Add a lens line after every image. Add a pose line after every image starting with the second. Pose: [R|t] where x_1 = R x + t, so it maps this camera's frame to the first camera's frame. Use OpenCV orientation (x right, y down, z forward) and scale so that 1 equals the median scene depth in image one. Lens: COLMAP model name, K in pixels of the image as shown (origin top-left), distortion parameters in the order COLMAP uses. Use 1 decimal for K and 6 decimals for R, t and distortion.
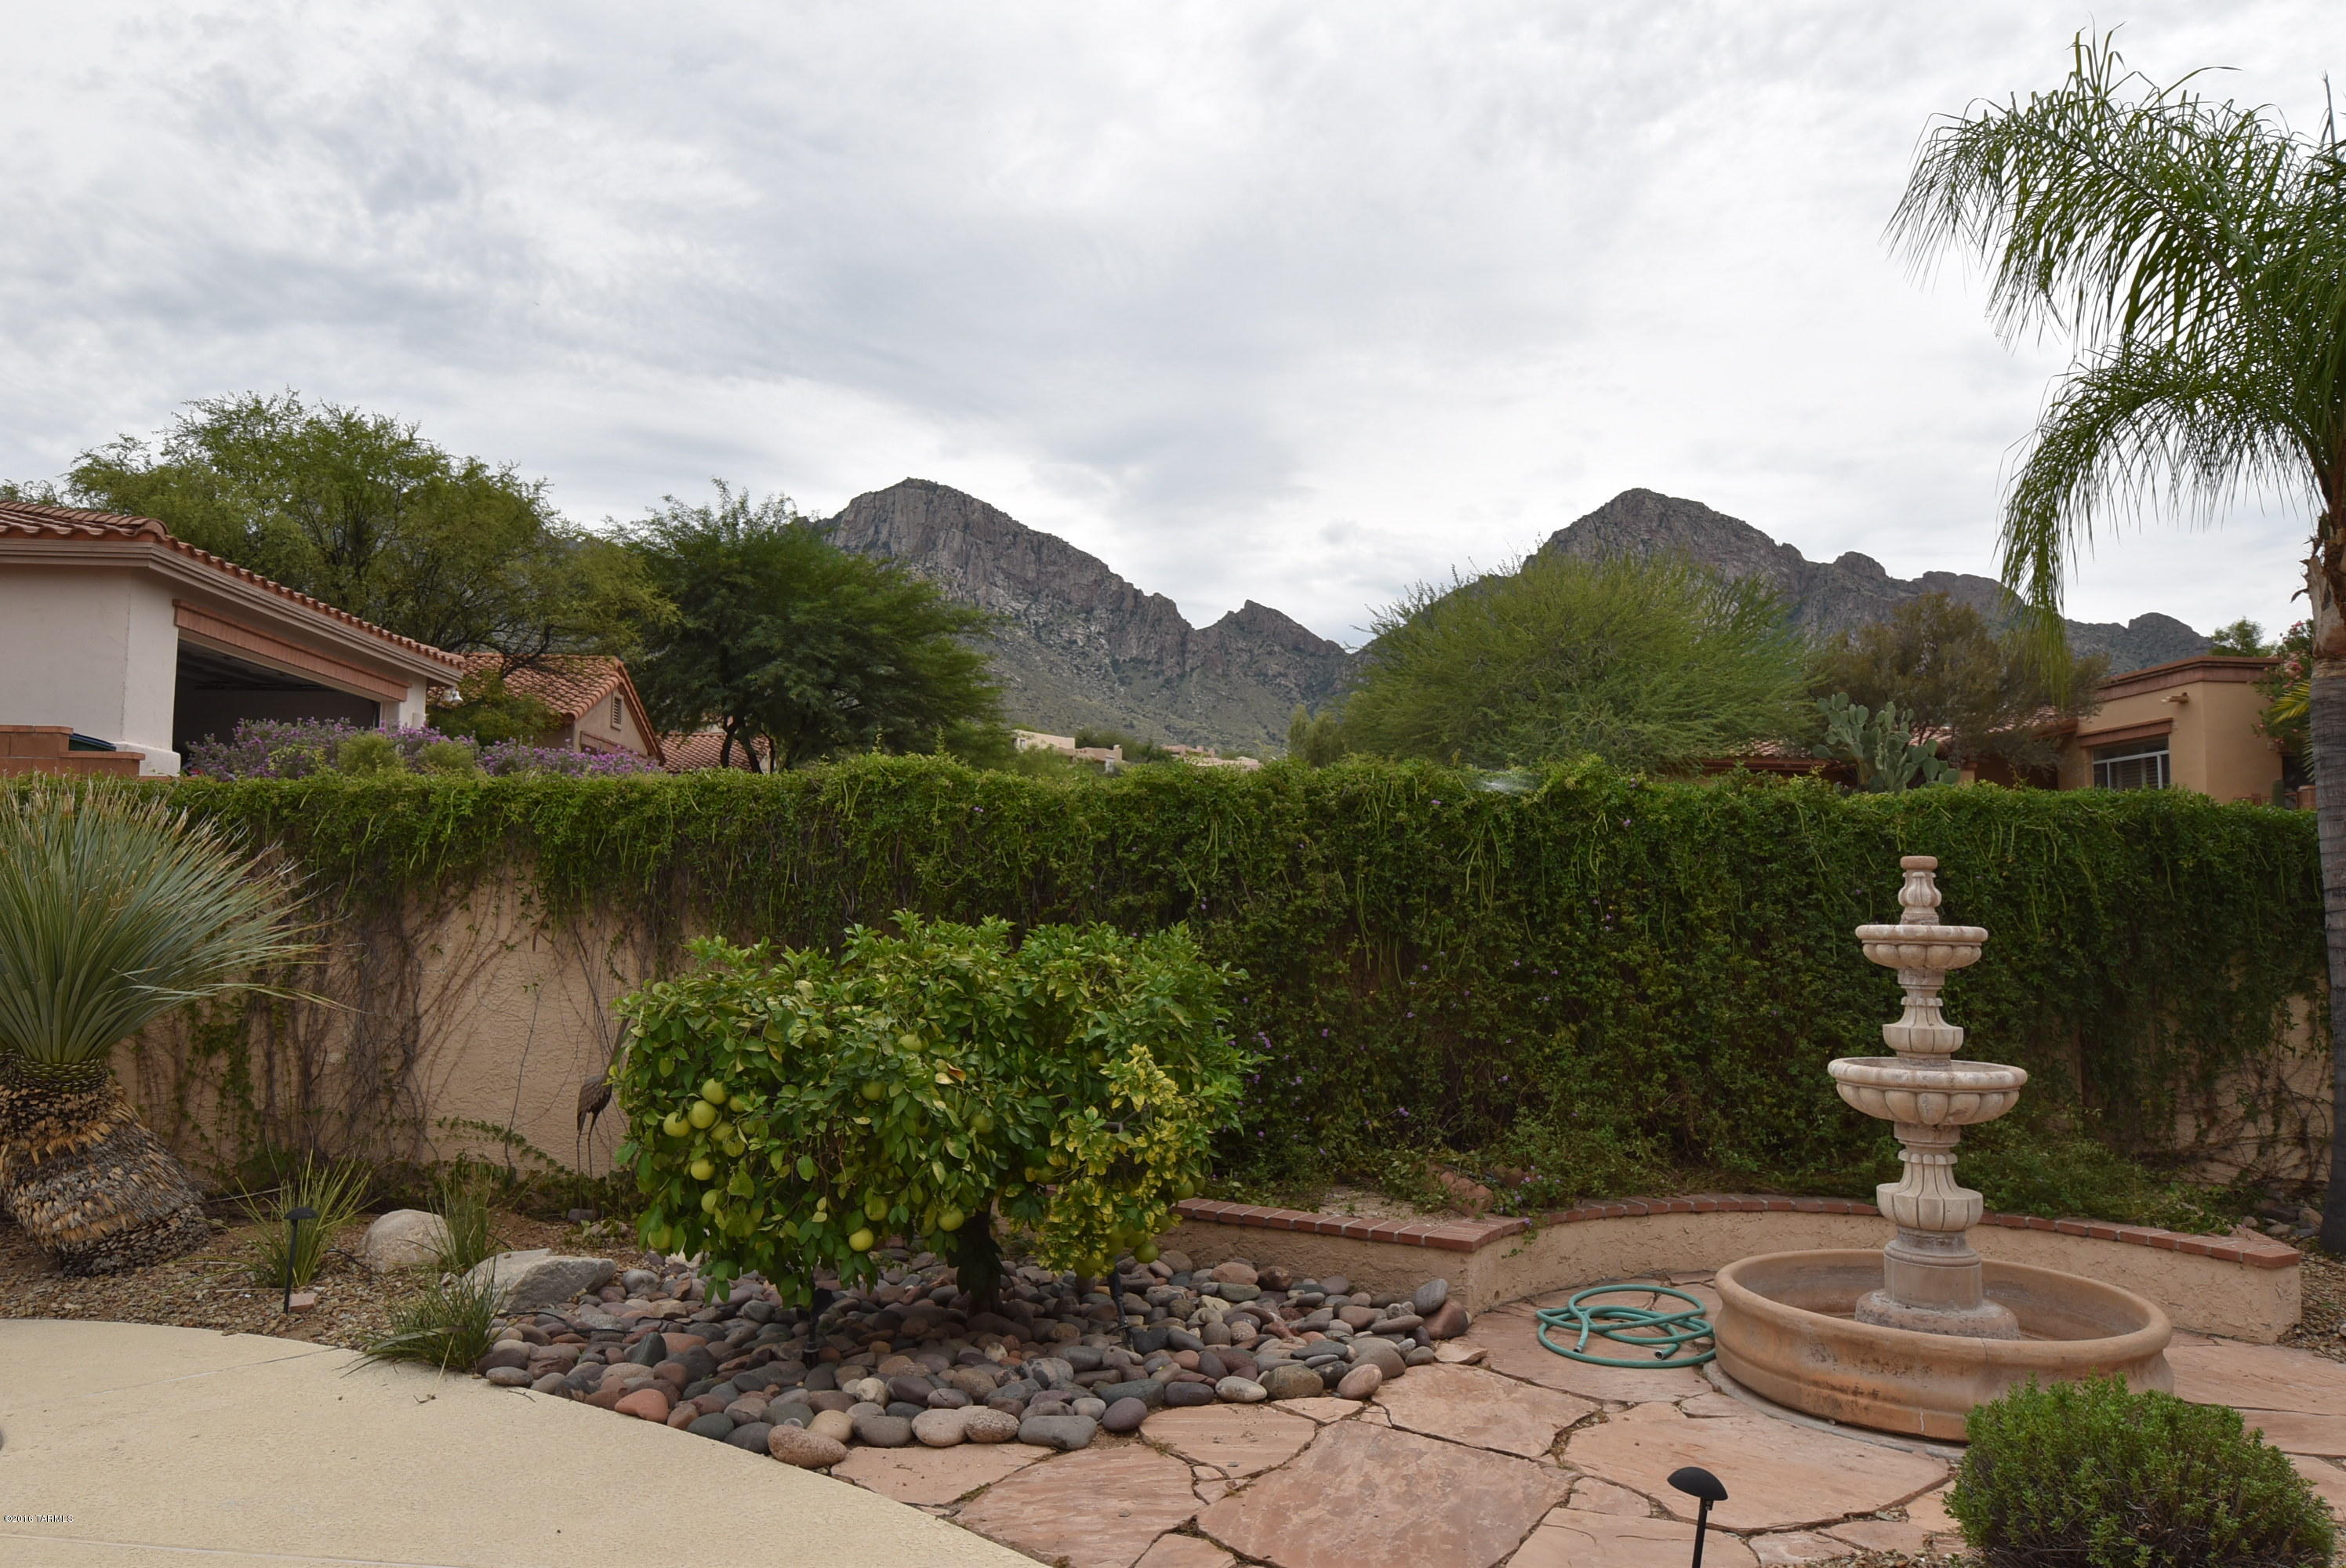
lens RADIAL K [[1529.3, 0, 1193.1], [0, 1529.3, 793.0], [0, 0, 1]] dist [0.022585, -0.016939]
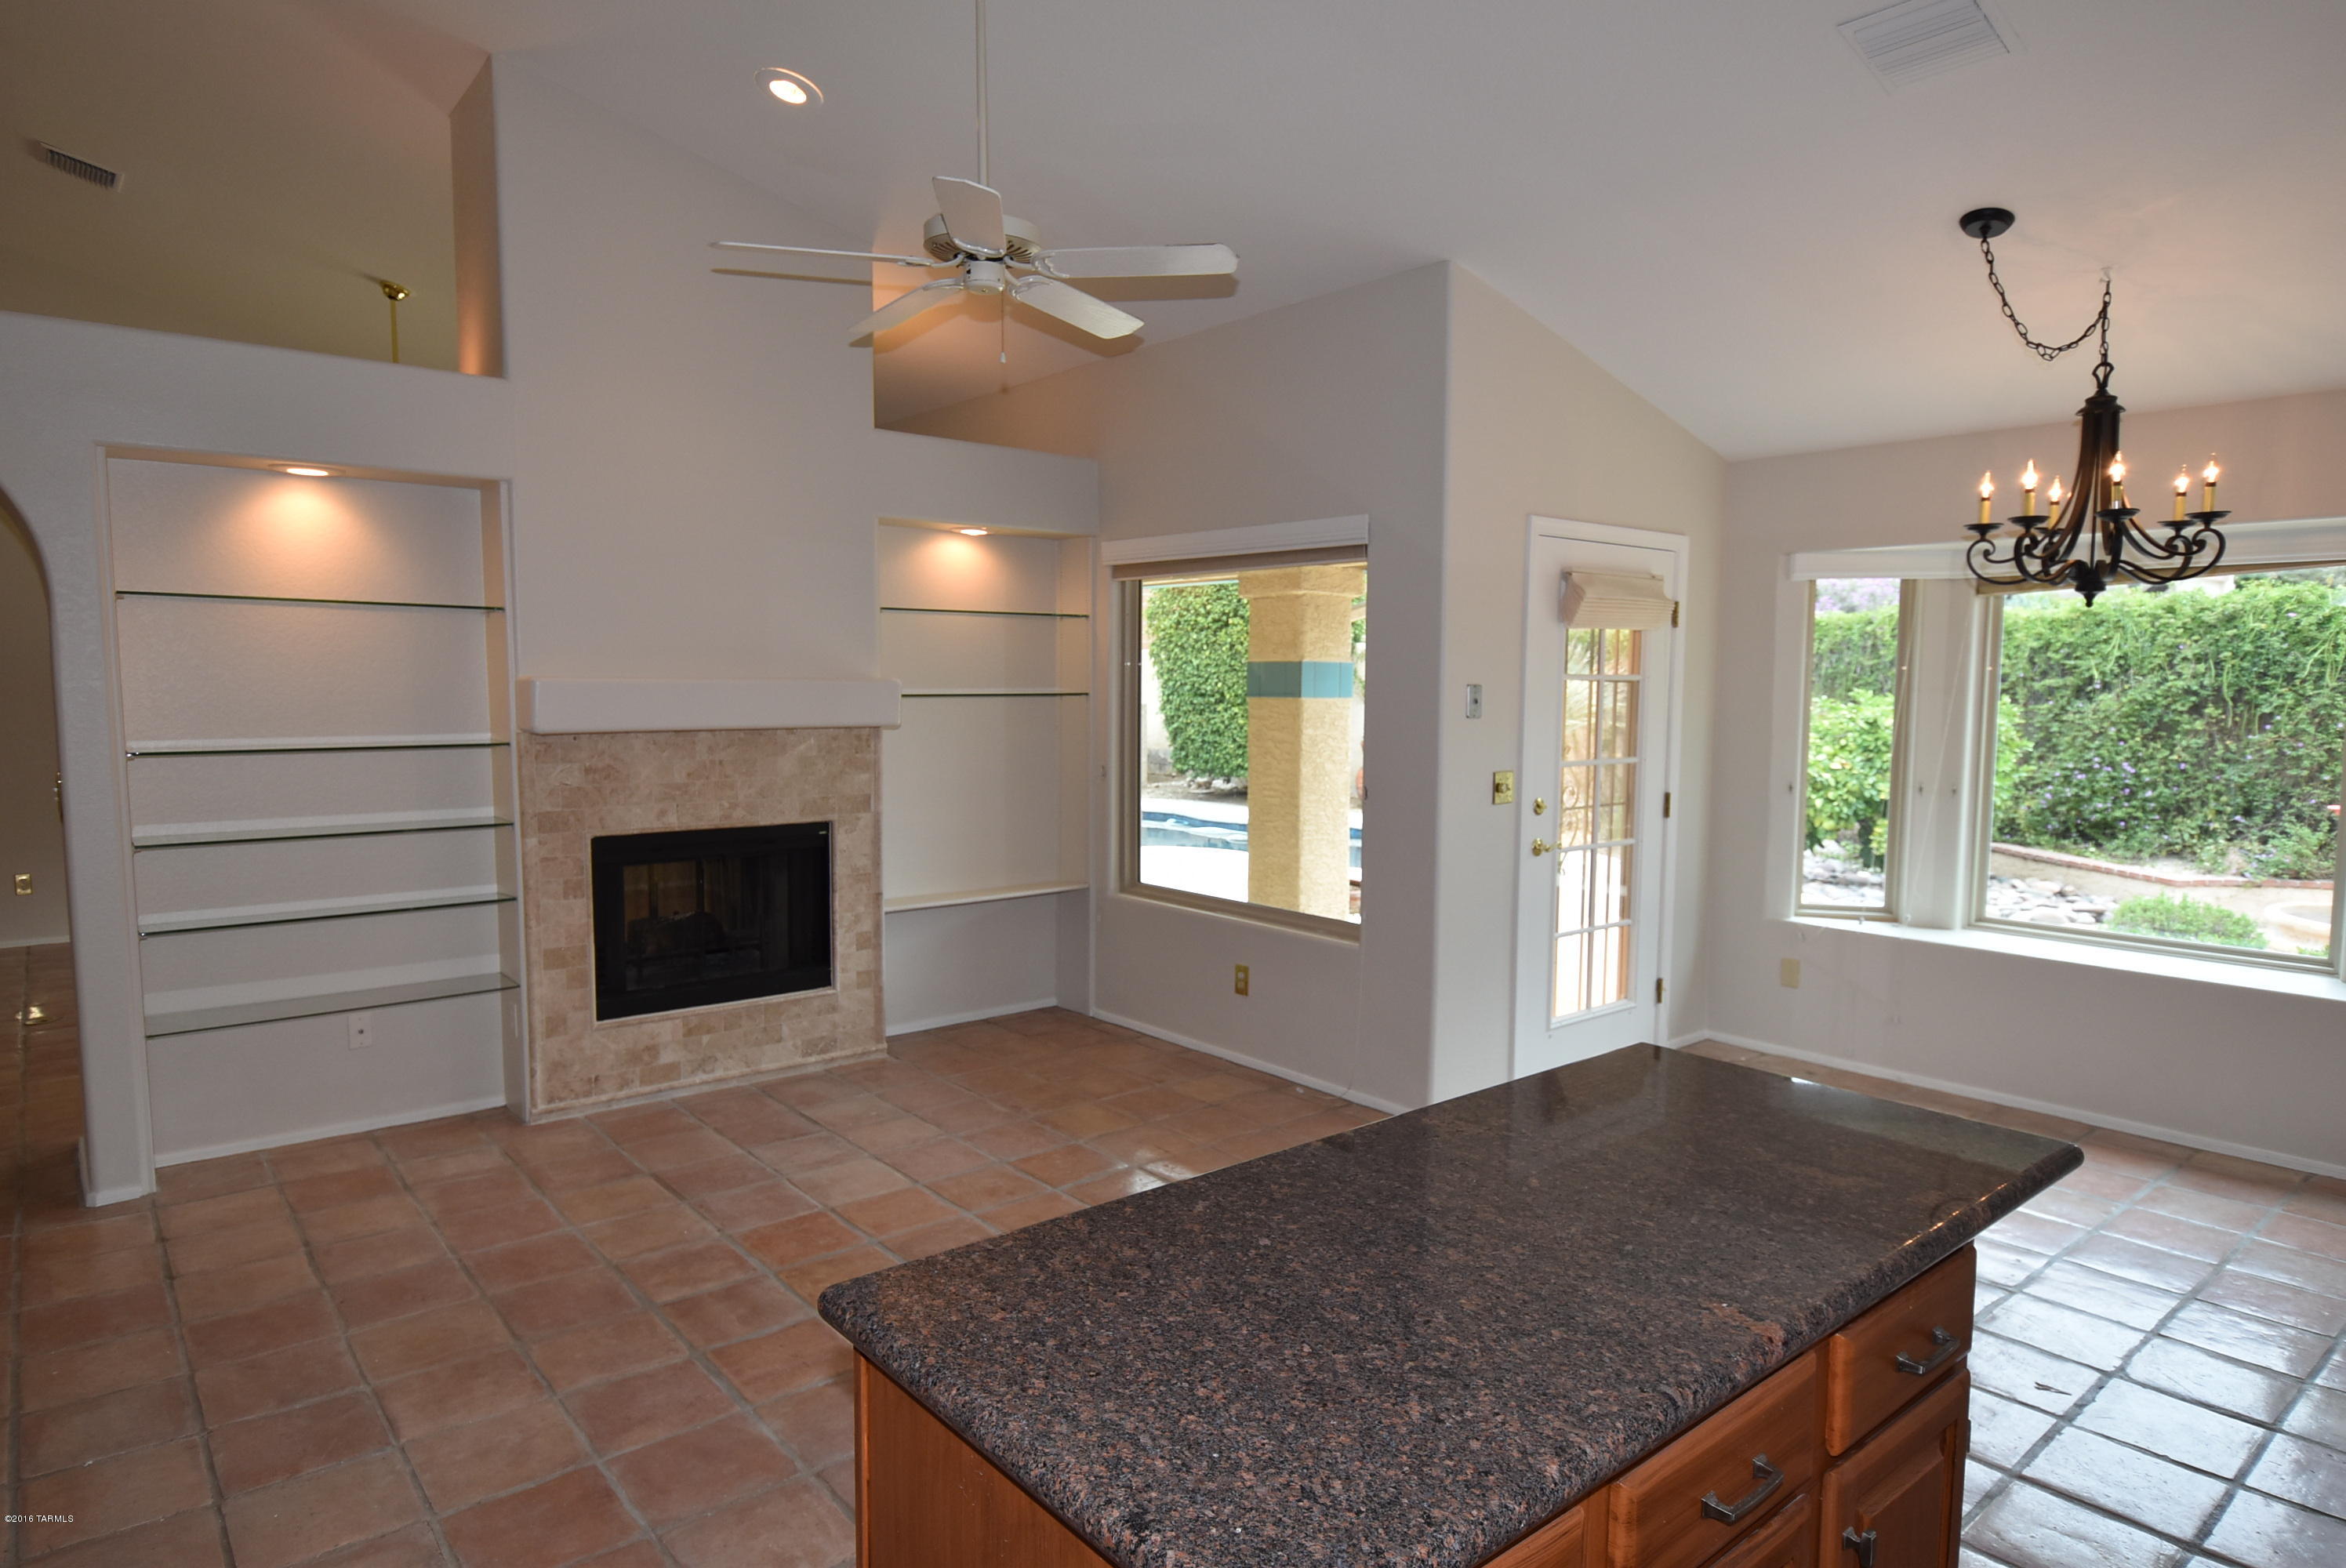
lens RADIAL K [[1362.5, 0, 1188.4], [0, 1362.5, 794.0], [0, 0, 1]] dist [0.019289, -0.020276]
pose [[0.572436, 0.064419, -0.817415, 0.653617], [0.067854, 0.989768, 0.125520, -0.061743], [0.817137, -0.127317, 0.562207, -0.633629]]
